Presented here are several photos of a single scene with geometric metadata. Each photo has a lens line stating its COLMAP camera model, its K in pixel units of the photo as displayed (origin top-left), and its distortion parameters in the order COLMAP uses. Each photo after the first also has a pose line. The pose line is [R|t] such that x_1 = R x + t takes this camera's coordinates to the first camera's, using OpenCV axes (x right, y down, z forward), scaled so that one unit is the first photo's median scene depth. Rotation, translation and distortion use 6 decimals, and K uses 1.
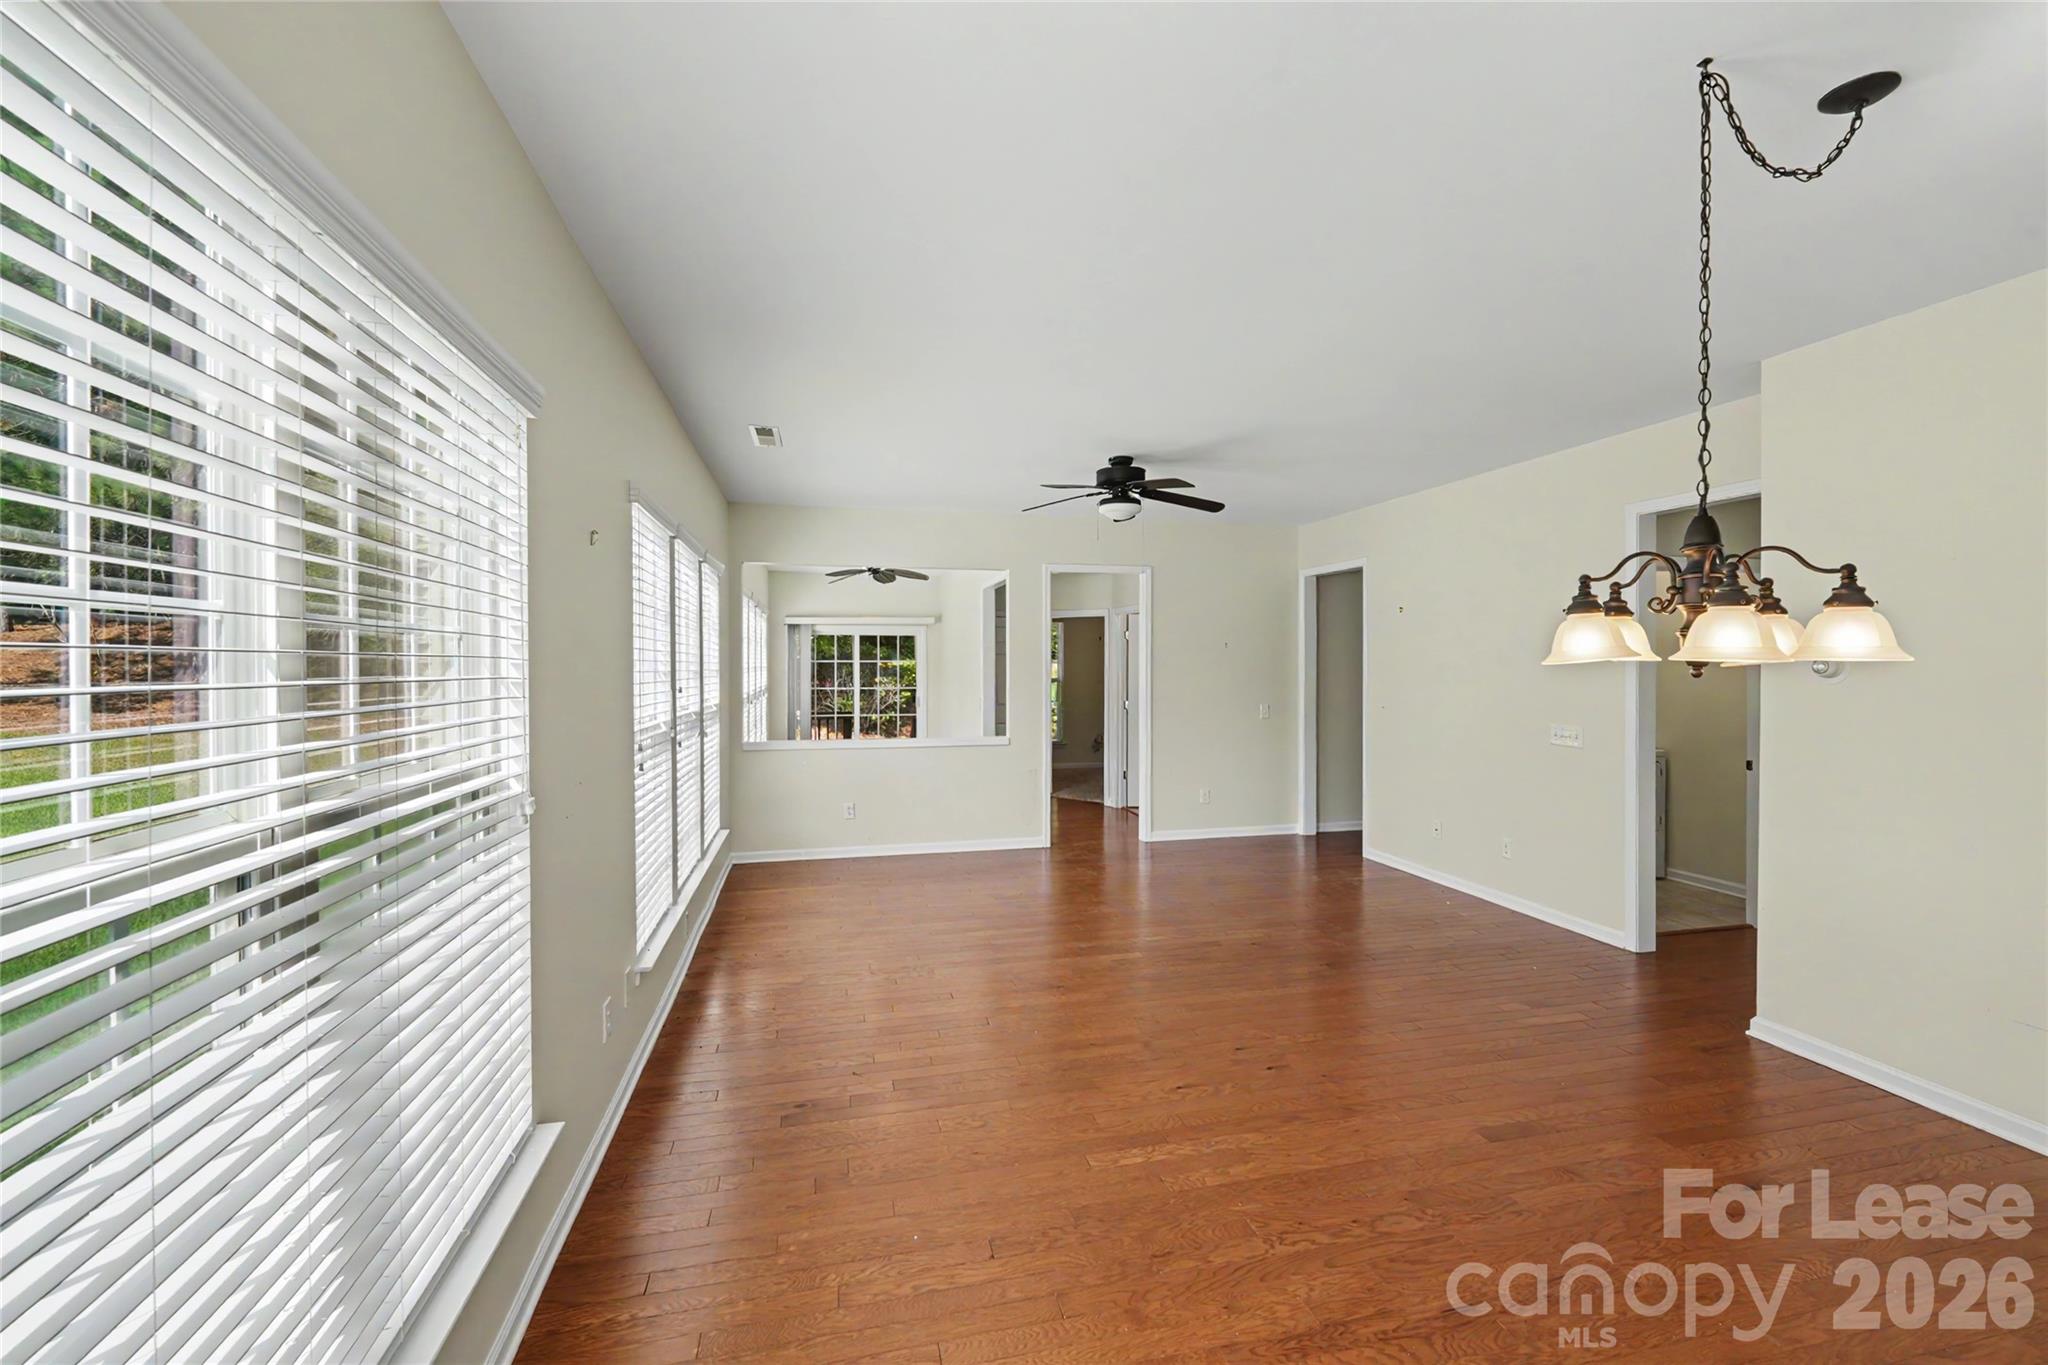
lens RADIAL K [[841.4, 0, 1016.4], [0, 841.4, 669.5], [0, 0, 1]] dist [0.002504, -0.002317]
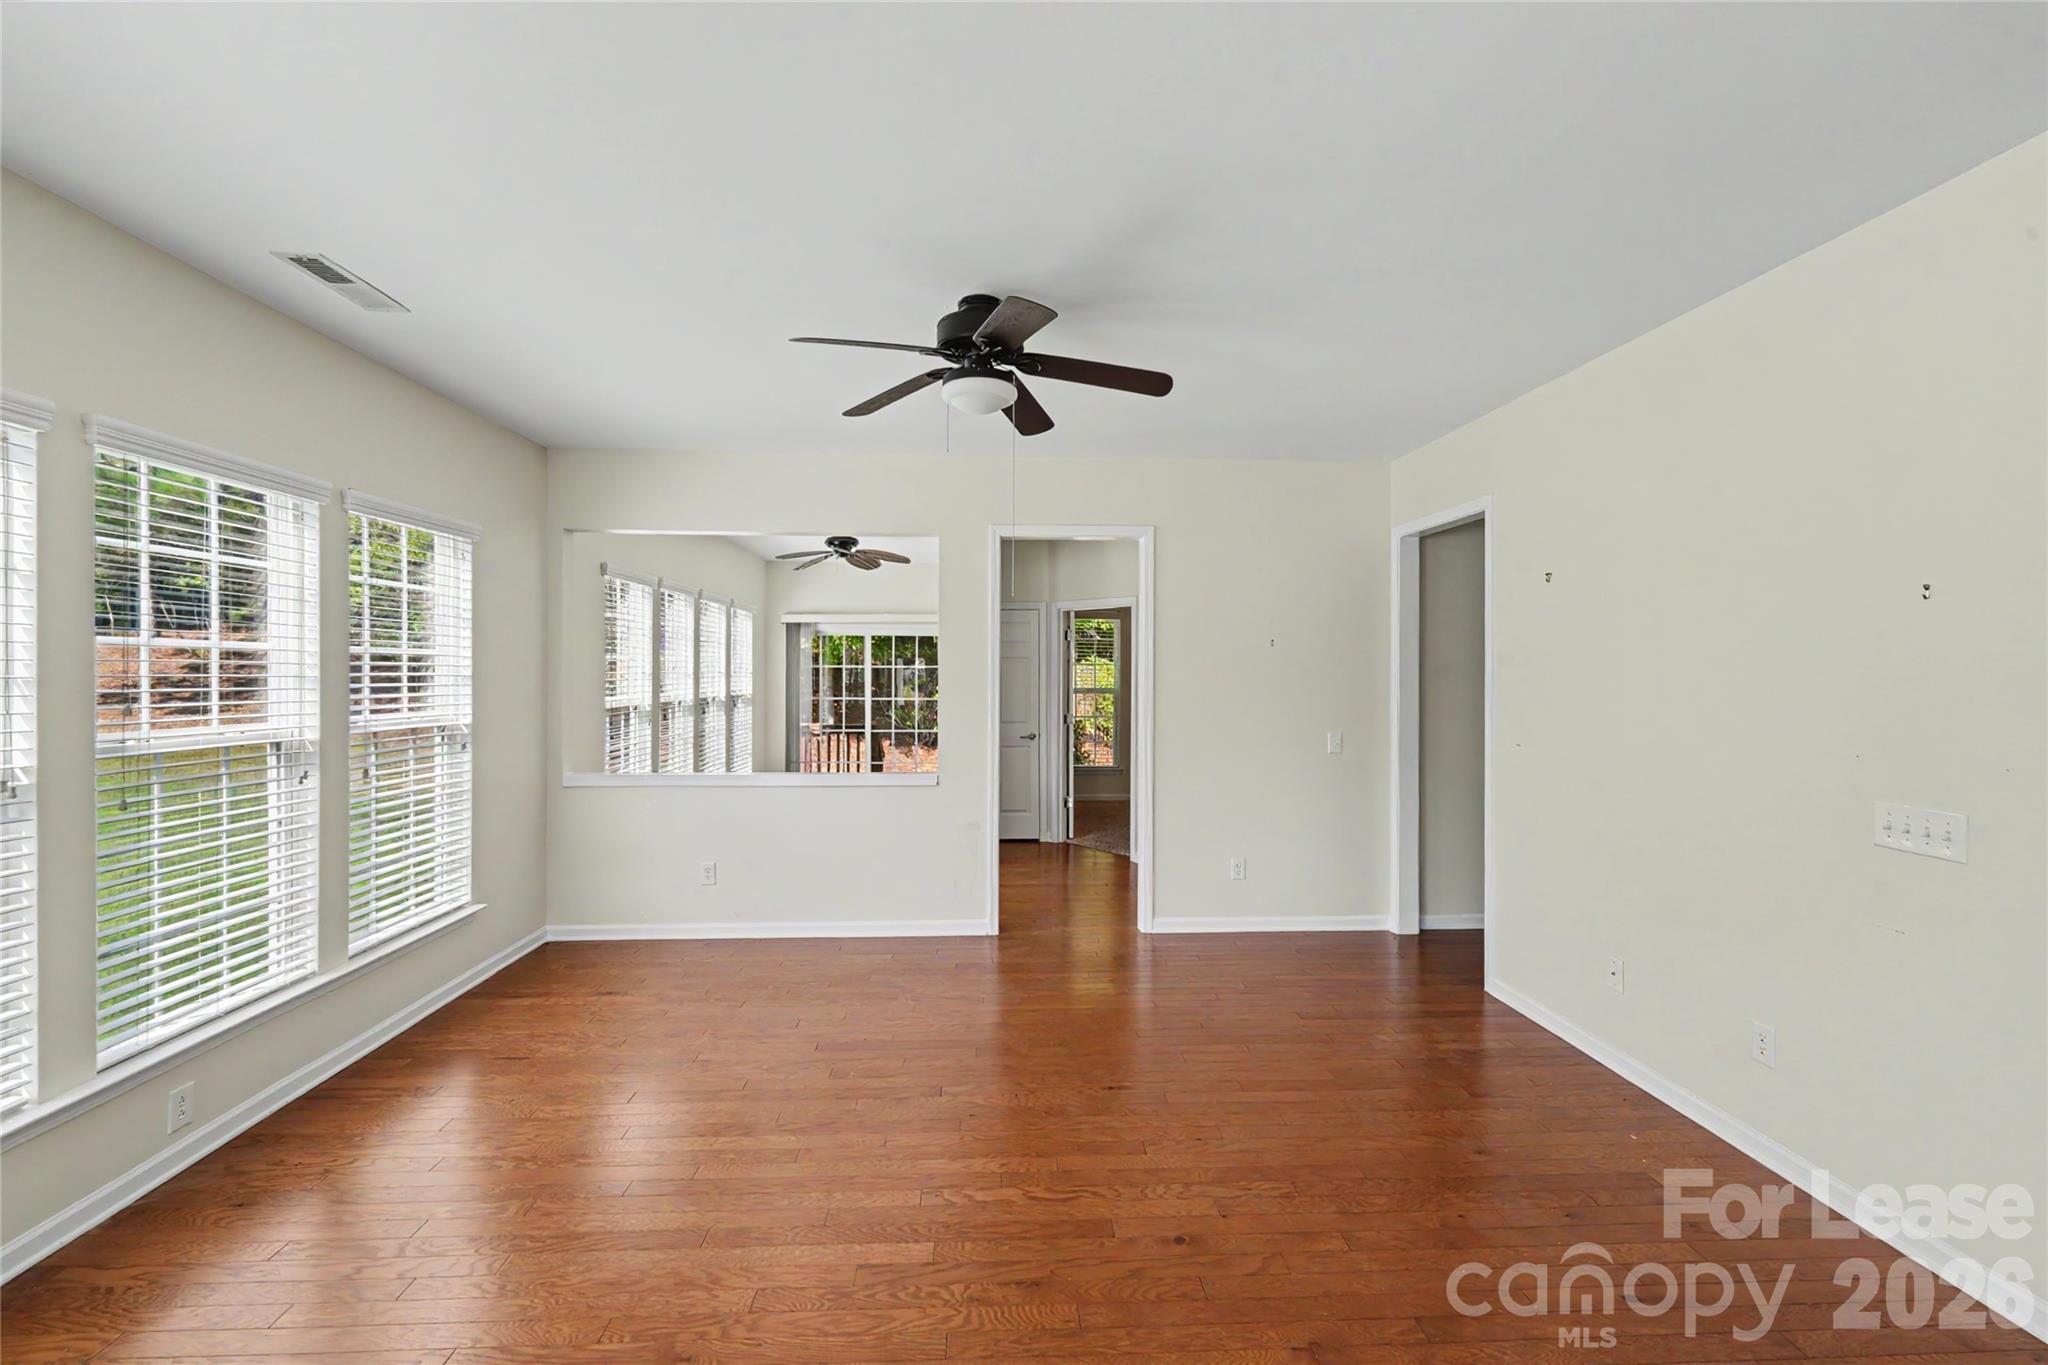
lens RADIAL K [[841.4, 0, 1022.3], [0, 841.4, 674.4], [0, 0, 1]] dist [0.002504, -0.002317]
pose [[0.984148, 0.004816, -0.177286, 0.169545], [-0.005395, 0.999982, -0.002782, -0.000564], [0.177269, 0.003694, 0.984156, 0.305177]]
